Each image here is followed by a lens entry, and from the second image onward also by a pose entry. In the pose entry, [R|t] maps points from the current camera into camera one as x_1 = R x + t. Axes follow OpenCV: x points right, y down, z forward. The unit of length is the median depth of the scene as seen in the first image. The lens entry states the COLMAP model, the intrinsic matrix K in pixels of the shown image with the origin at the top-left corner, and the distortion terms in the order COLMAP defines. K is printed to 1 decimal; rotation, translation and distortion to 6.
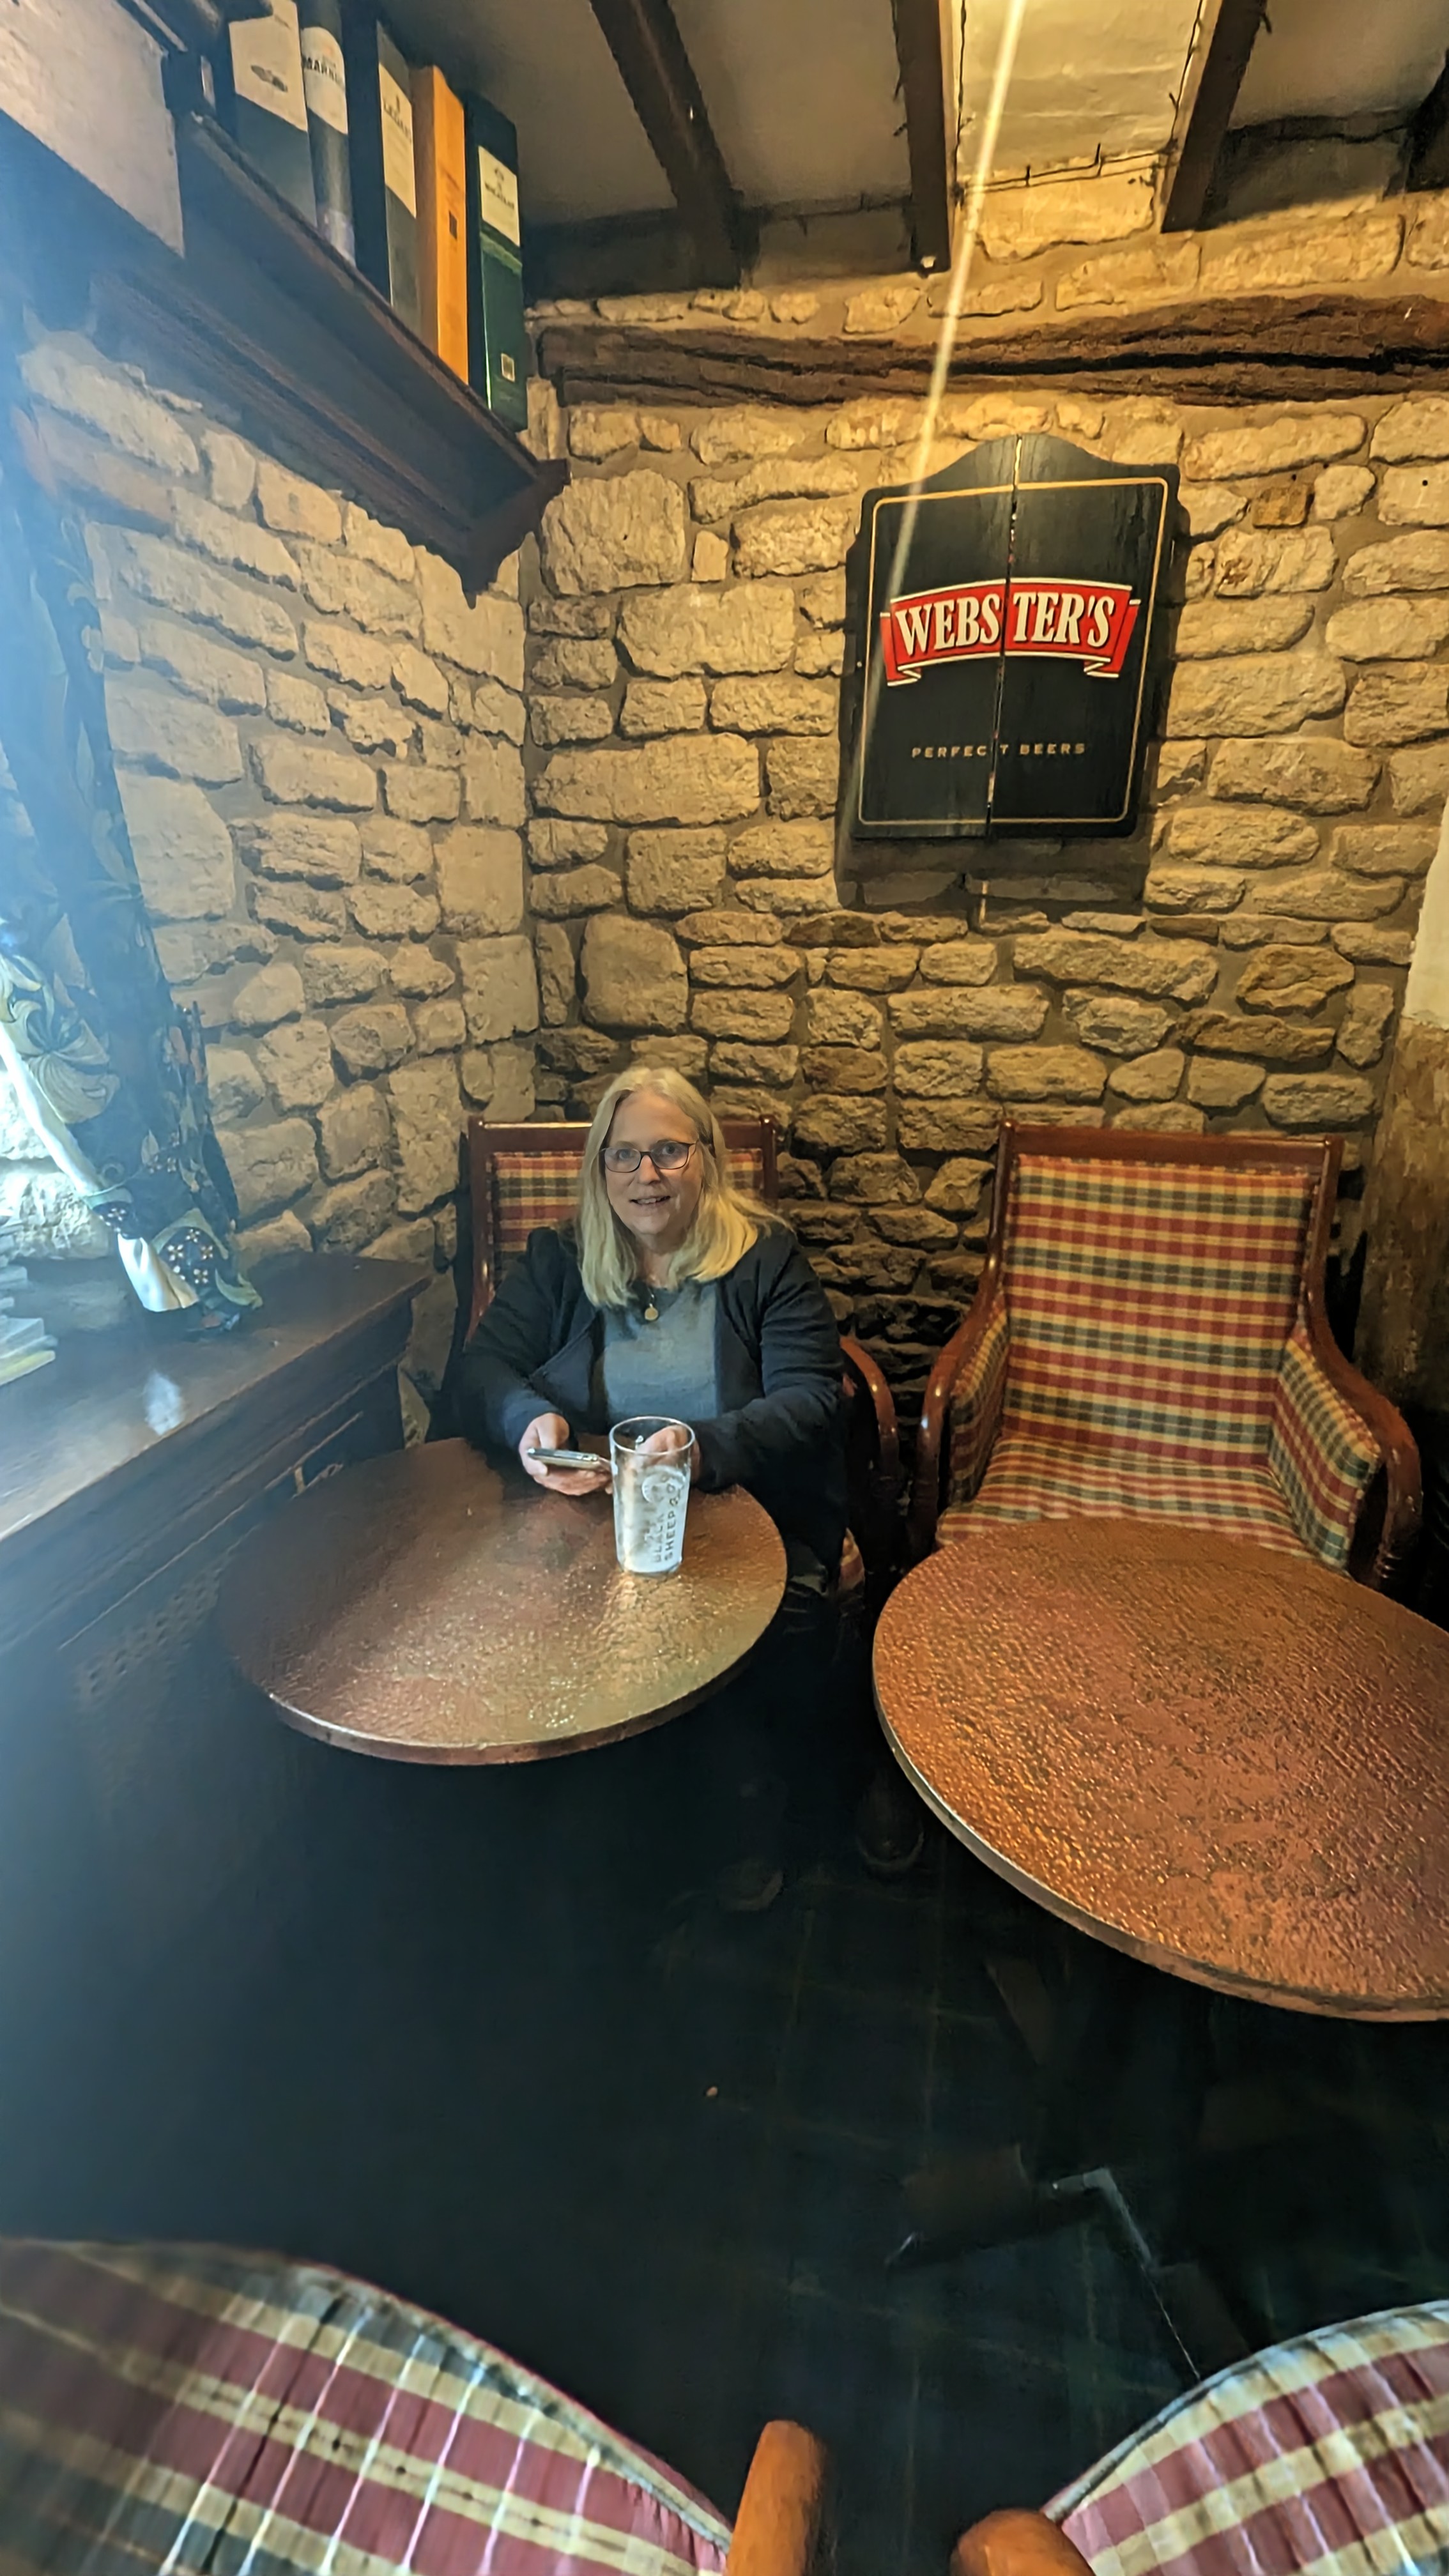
lens RADIAL K [[1028.1, 0, 724.5], [0, 1028.1, 1288.0], [0, 0, 1]] dist [0.000469, 0.000332]
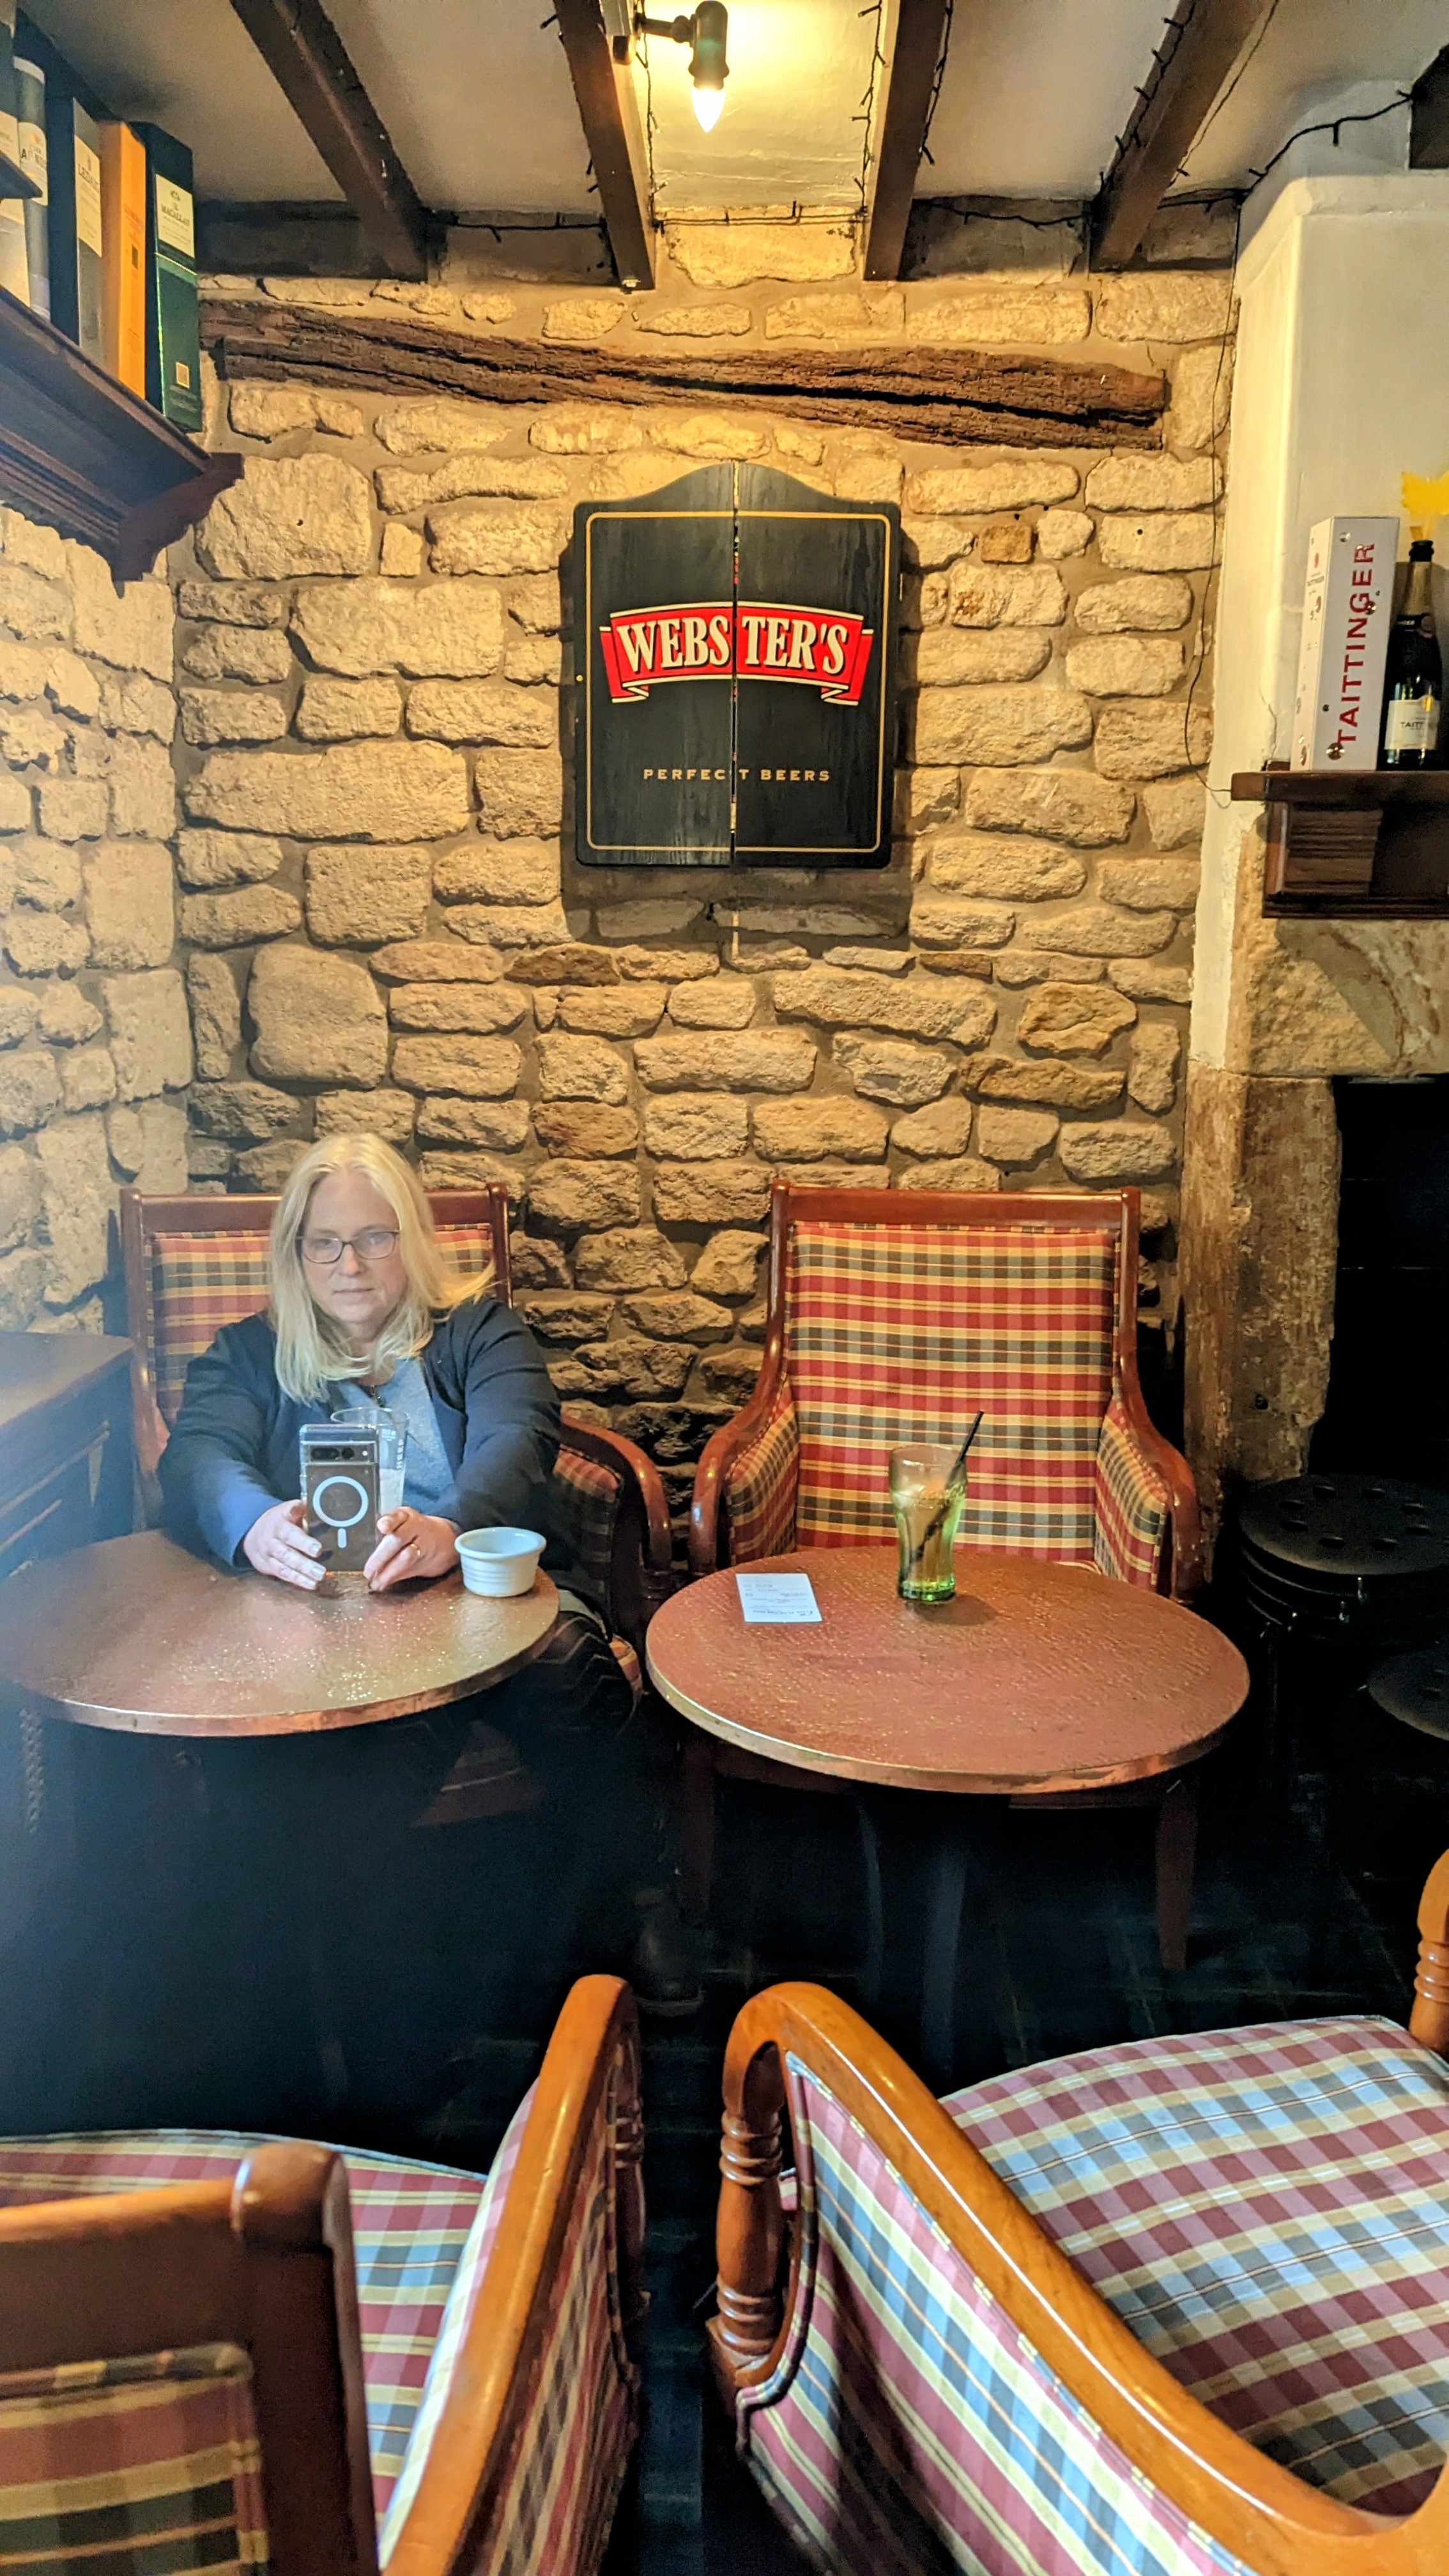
lens RADIAL K [[1720.6, 0, 724.5], [0, 1720.6, 1288.0], [0, 0, 1]] dist [0.081374, -0.117321]
pose [[0.980091, -0.034431, 0.195538, -0.055696], [0.060956, 0.989467, -0.131299, 0.116515], [-0.188958, 0.140604, 0.971867, -0.393762]]
